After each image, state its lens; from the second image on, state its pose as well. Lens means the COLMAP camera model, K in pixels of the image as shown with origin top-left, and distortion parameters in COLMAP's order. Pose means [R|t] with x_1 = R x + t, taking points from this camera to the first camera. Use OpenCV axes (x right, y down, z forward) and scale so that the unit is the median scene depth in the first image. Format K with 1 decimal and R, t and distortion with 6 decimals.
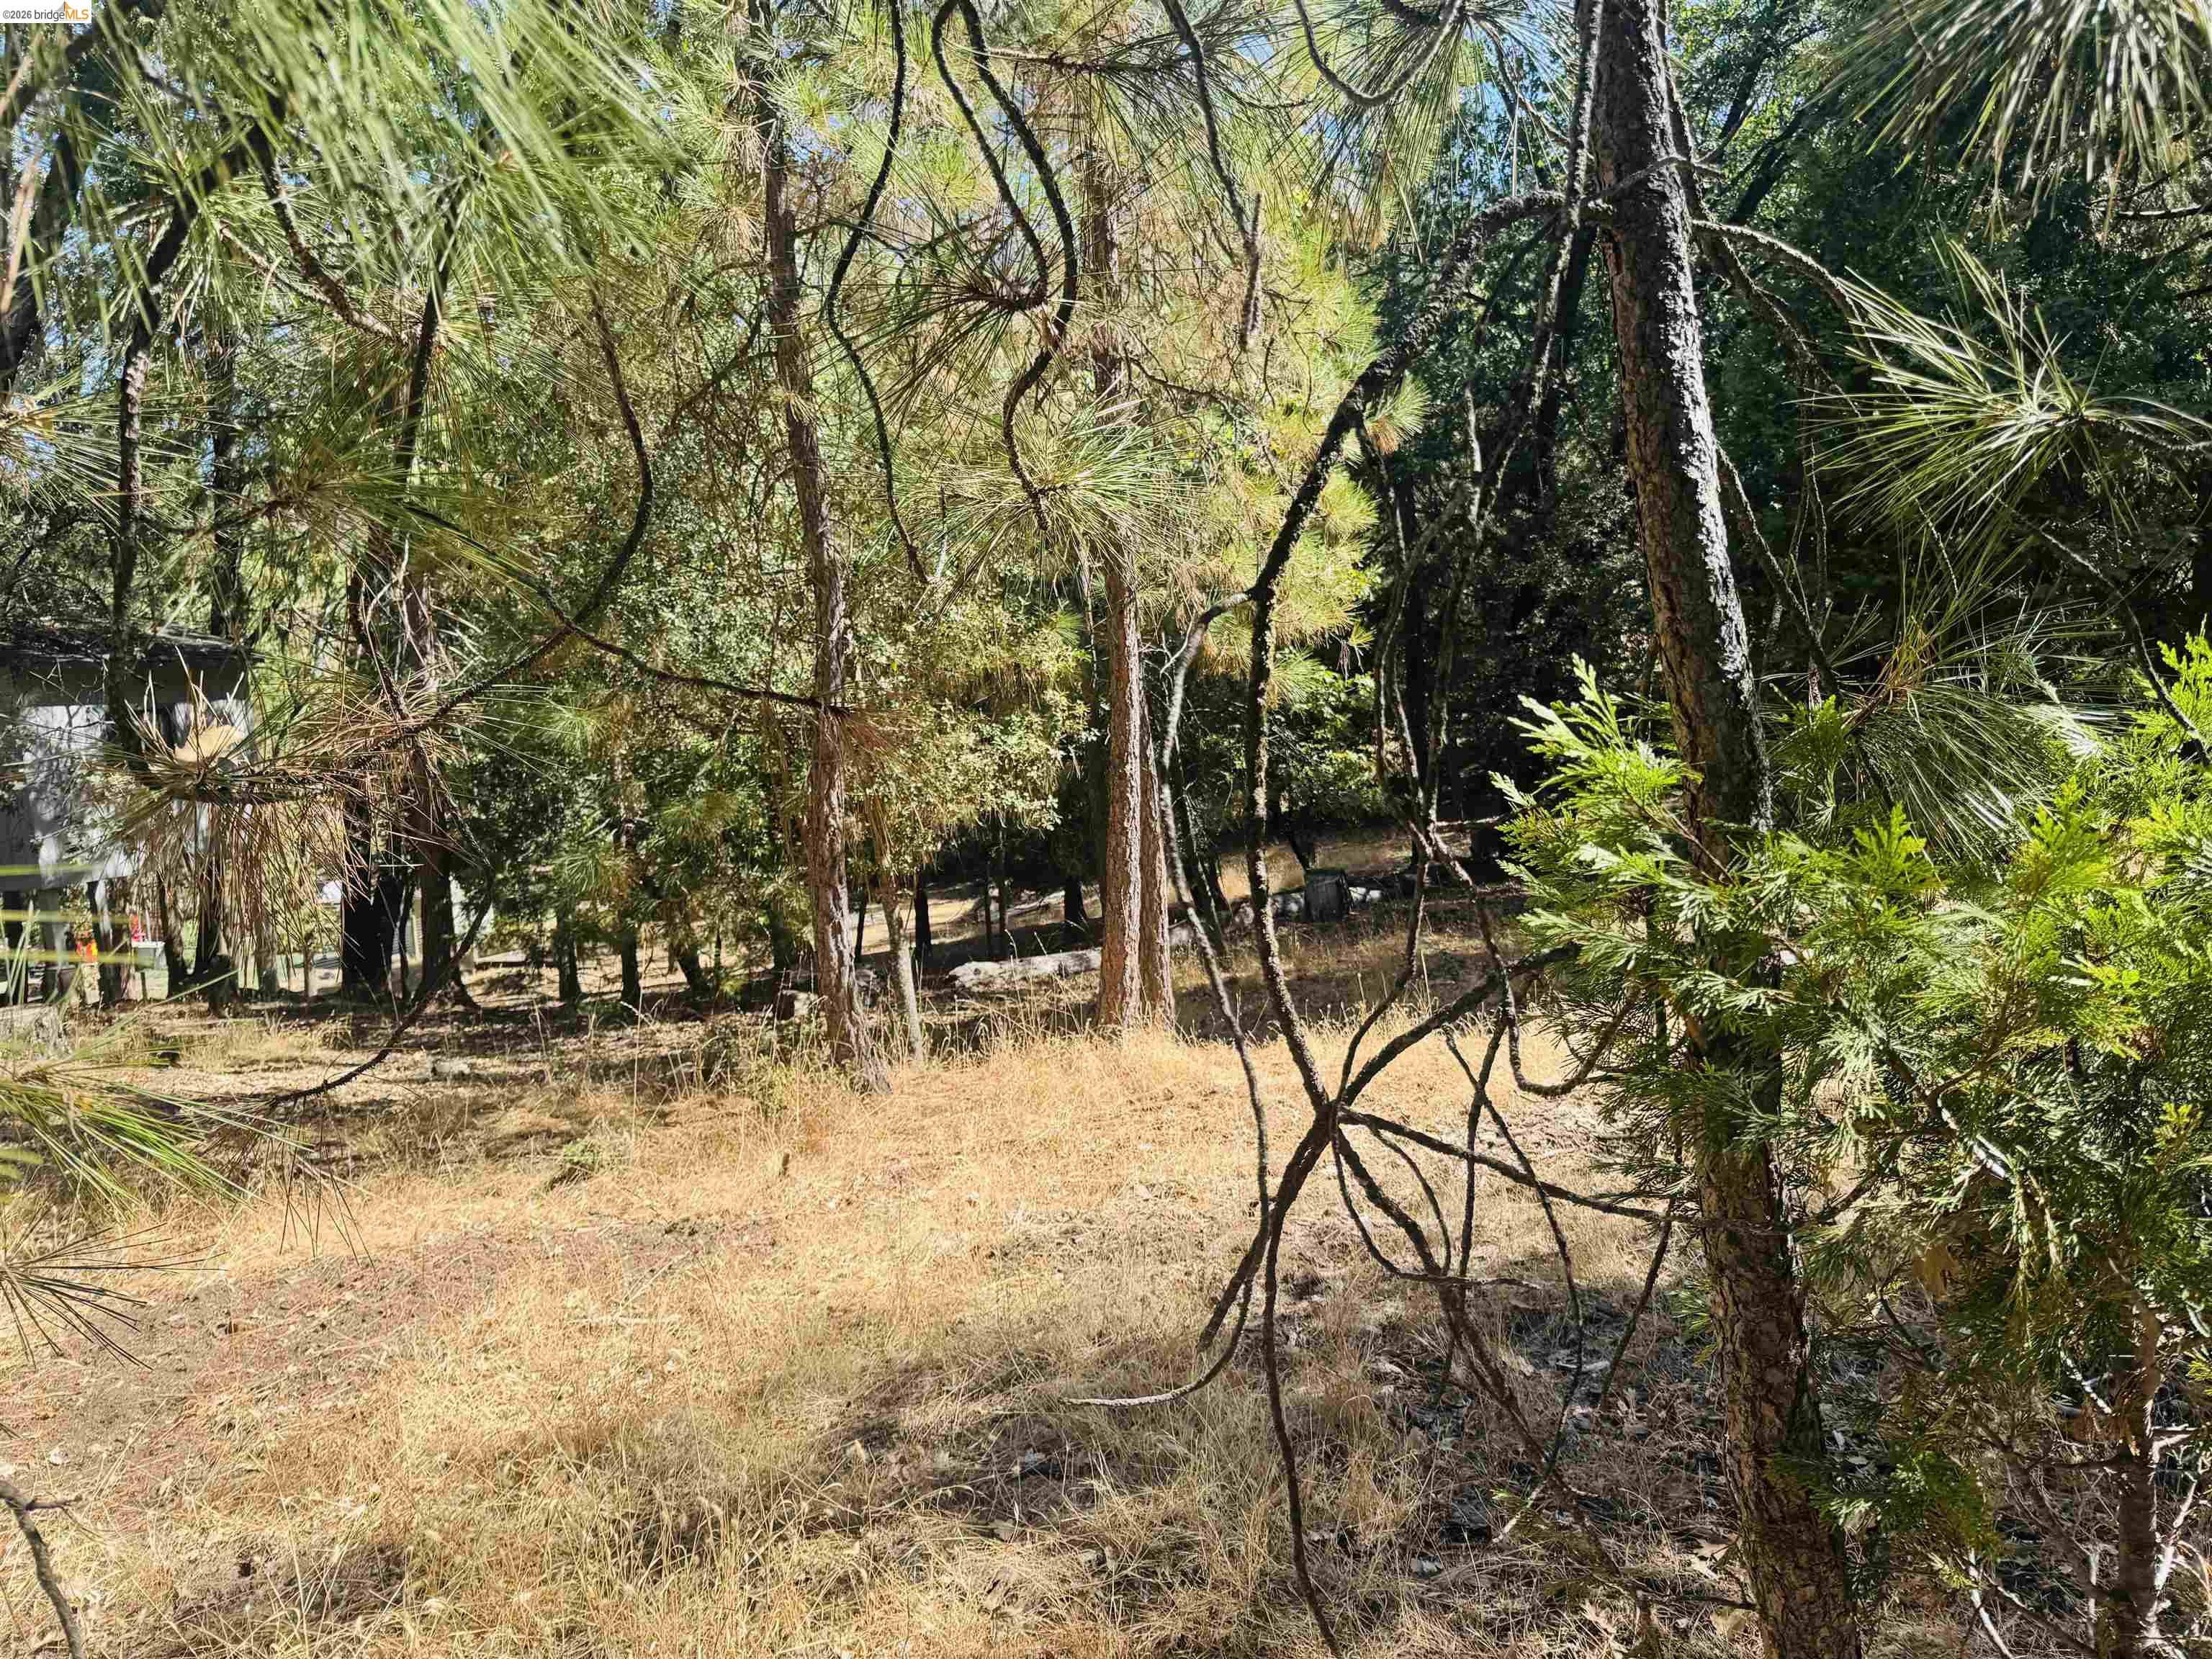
lens RADIAL K [[1572.9, 0, 1095.4], [0, 1572.9, 839.9], [0, 0, 1]] dist [0.056575, -0.037696]
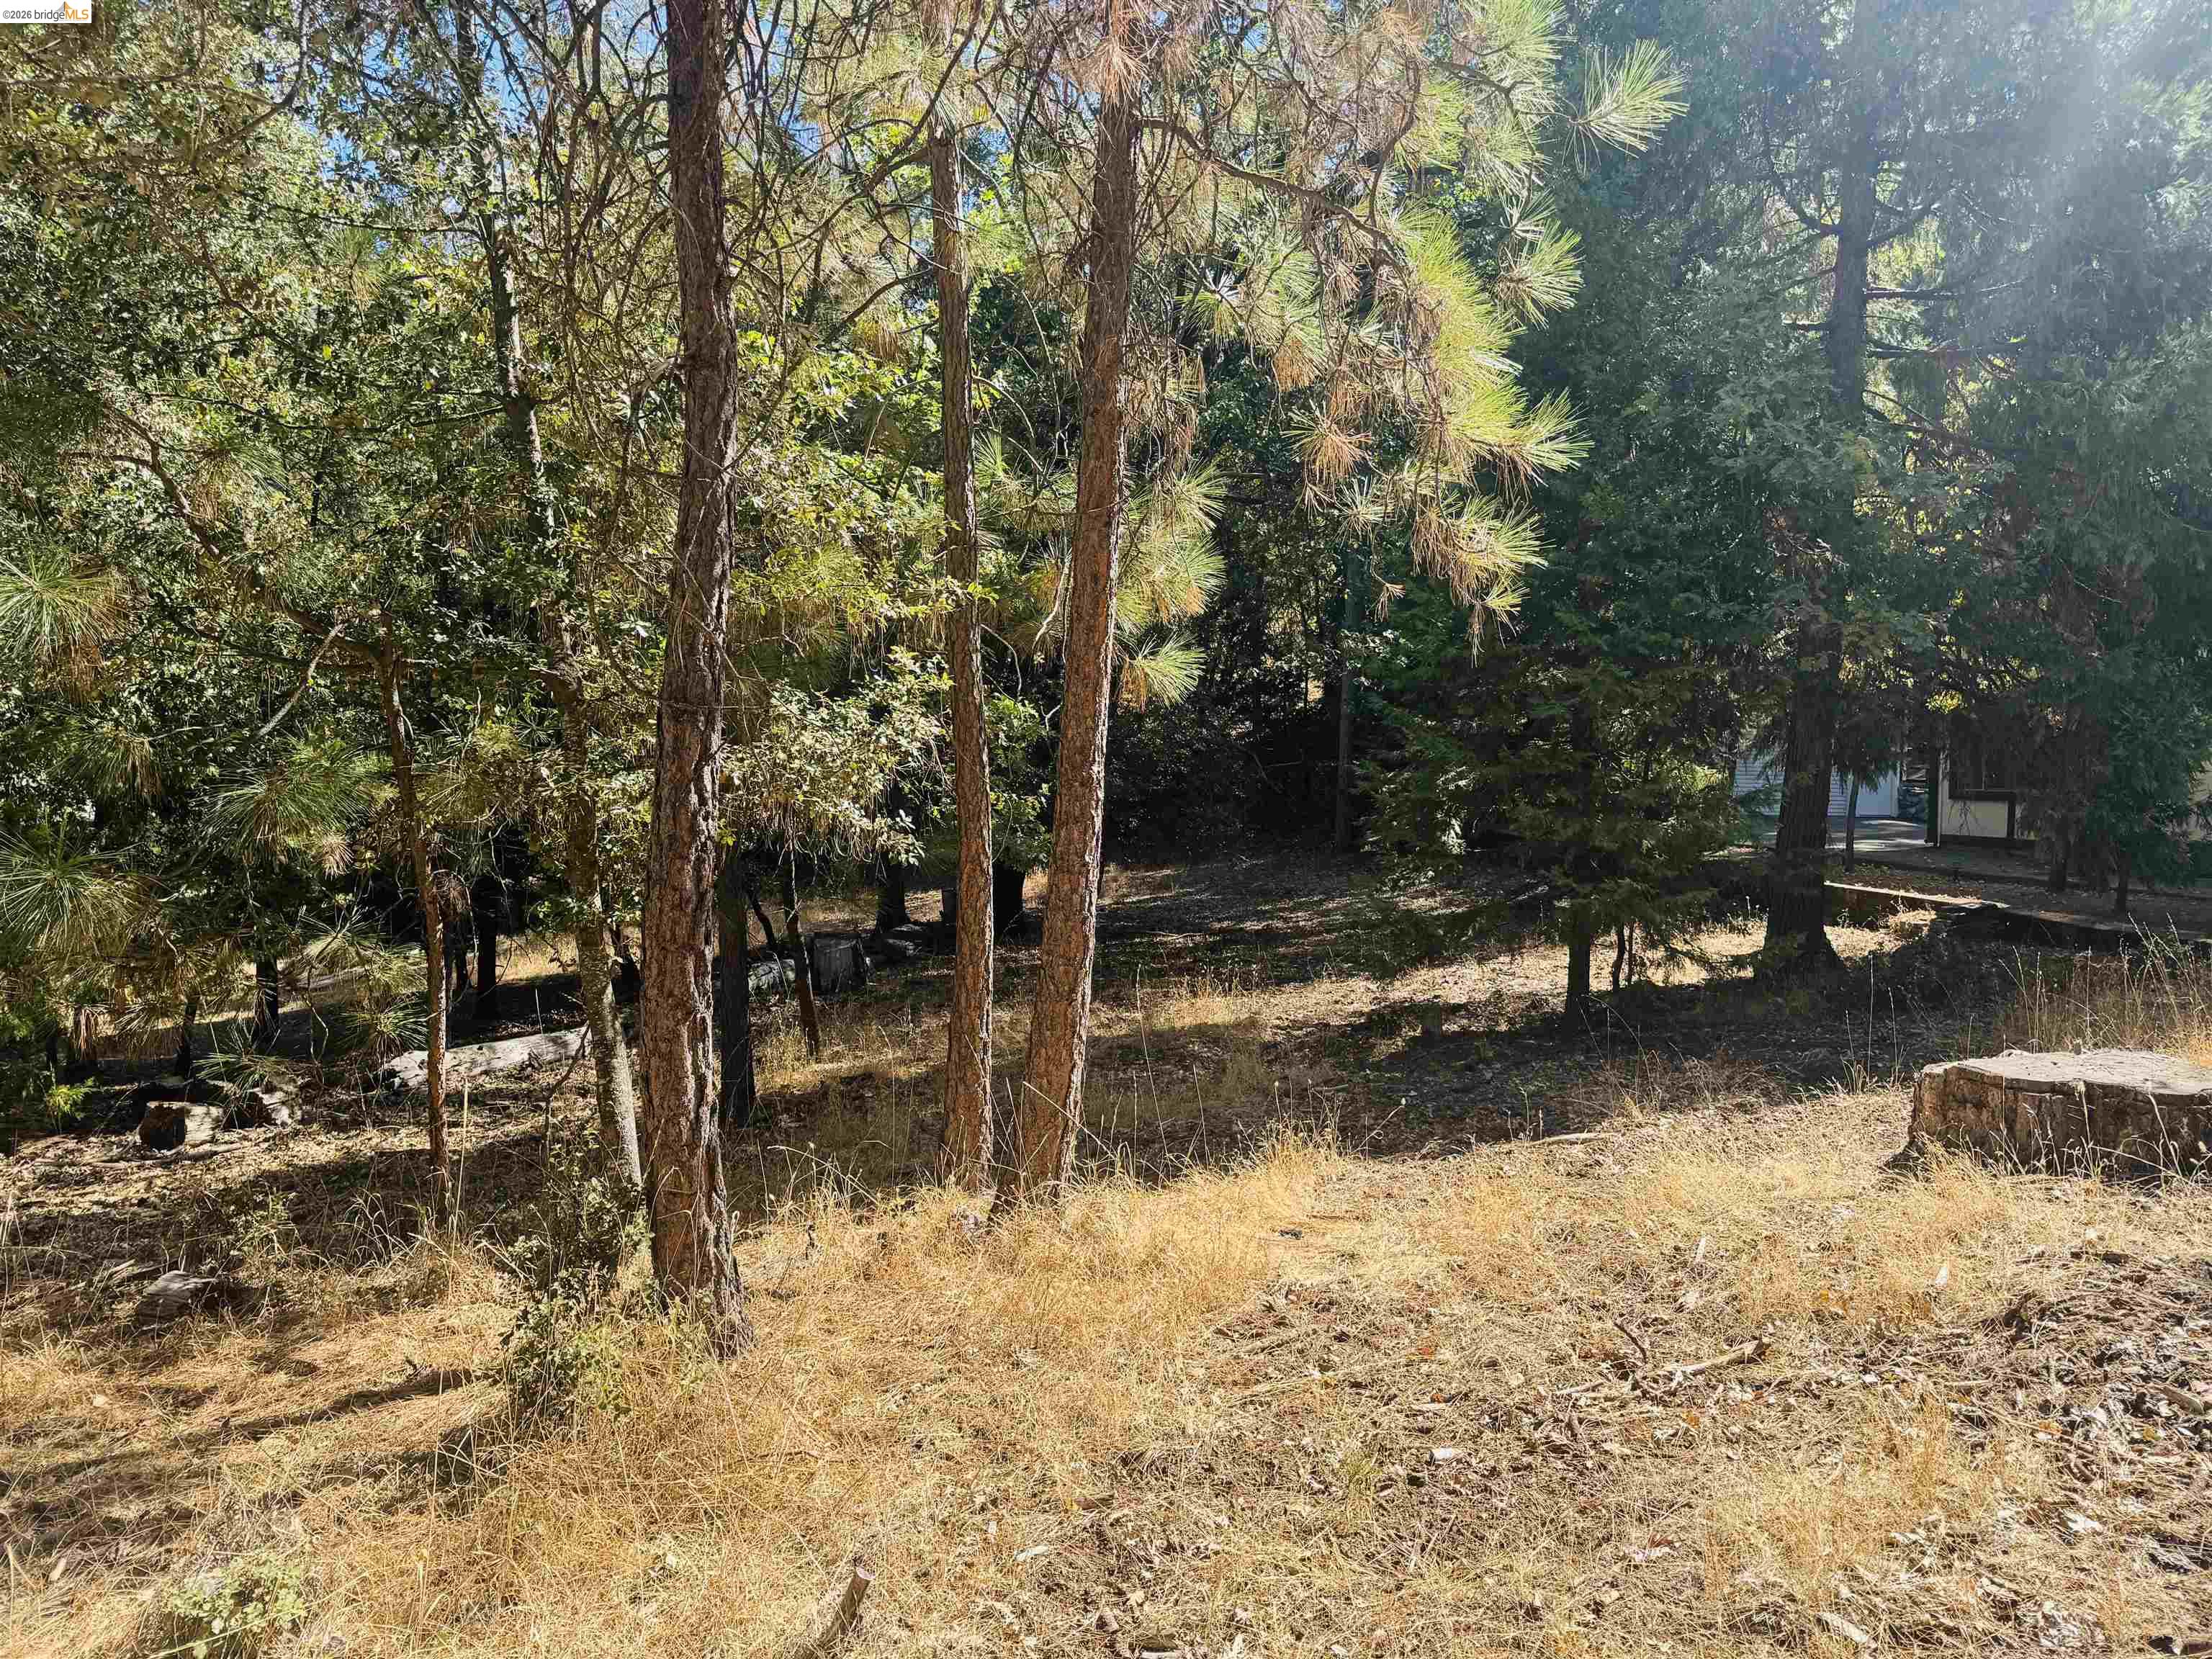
lens RADIAL K [[1572.9, 0, 1095.4], [0, 1572.9, 839.9], [0, 0, 1]] dist [0.056575, -0.037696]
pose [[0.906196, 0.050153, 0.419874, -0.232124], [-0.032228, 0.998245, -0.049682, 0.012241], [-0.421628, 0.031490, 0.906222, 0.405902]]
